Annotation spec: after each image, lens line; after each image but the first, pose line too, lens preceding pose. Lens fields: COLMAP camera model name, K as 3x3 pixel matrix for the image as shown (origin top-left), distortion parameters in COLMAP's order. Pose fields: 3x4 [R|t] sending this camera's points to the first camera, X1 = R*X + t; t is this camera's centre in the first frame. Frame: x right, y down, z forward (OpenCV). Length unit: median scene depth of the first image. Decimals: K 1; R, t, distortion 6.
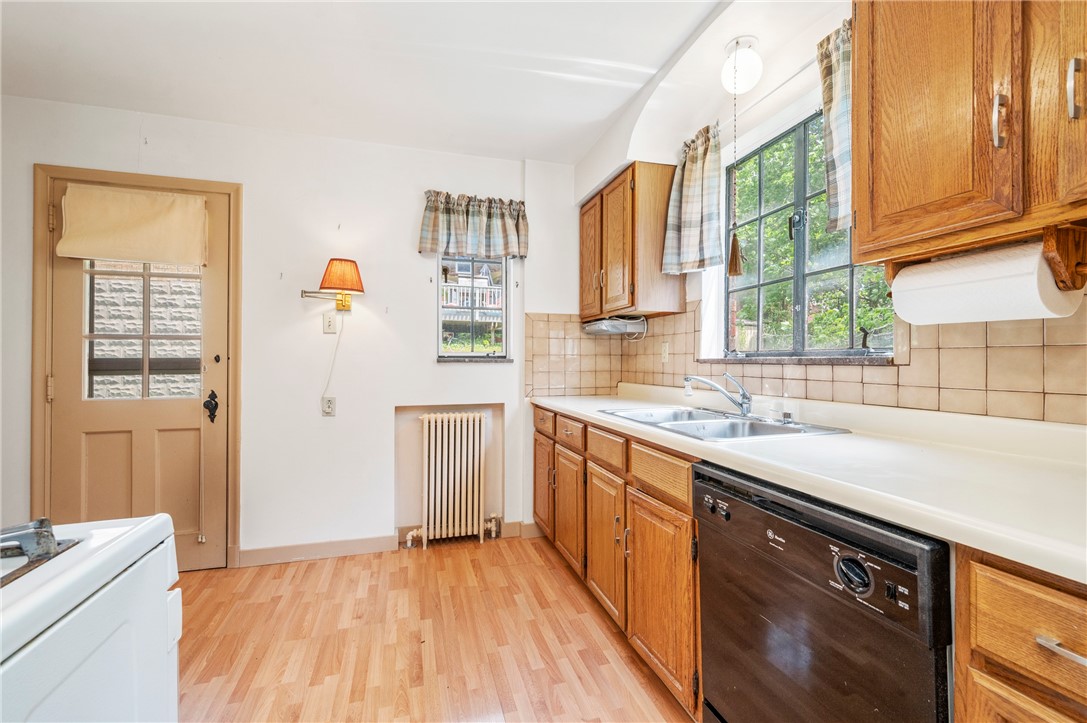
lens RADIAL K [[460.9, 0, 544.0], [0, 460.9, 350.3], [0, 0, 1]] dist [0.001030, 0.000096]
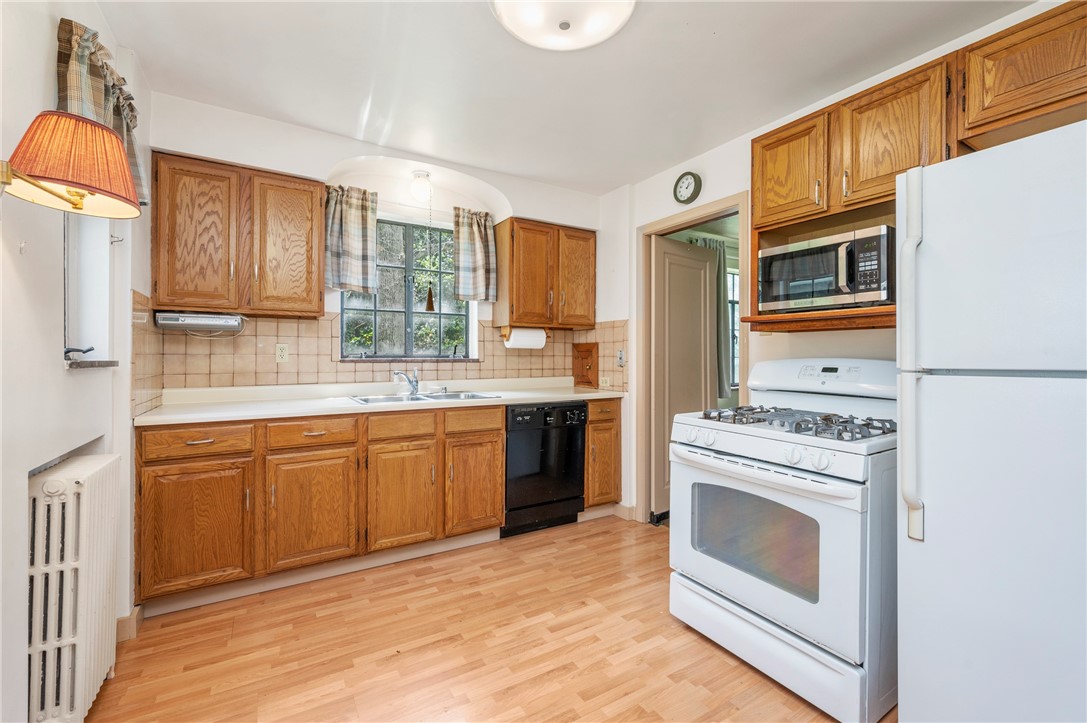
lens RADIAL K [[460.9, 0, 544.0], [0, 460.9, 350.3], [0, 0, 1]] dist [0.001030, 0.000096]
pose [[-0.253446, 0.016060, 0.967216, -1.117082], [-0.020803, 0.999540, -0.022048, 0.010640], [-0.967126, -0.025709, -0.252995, 0.836827]]
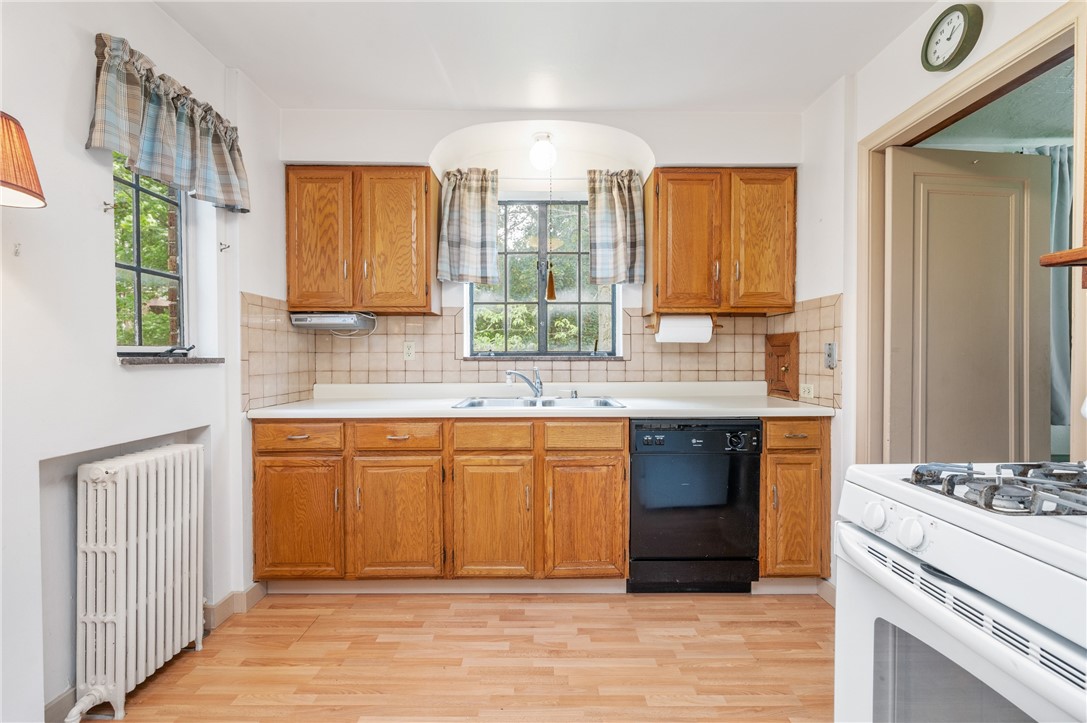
lens RADIAL K [[467.6, 0, 540.3], [0, 467.6, 358.3], [0, 0, 1]] dist [0.002376, 0.000105]
pose [[0.279380, -0.002271, 0.960178, -0.820420], [-0.019107, 0.999786, 0.007924, 0.008519], [-0.959990, -0.020559, 0.279277, 0.507532]]
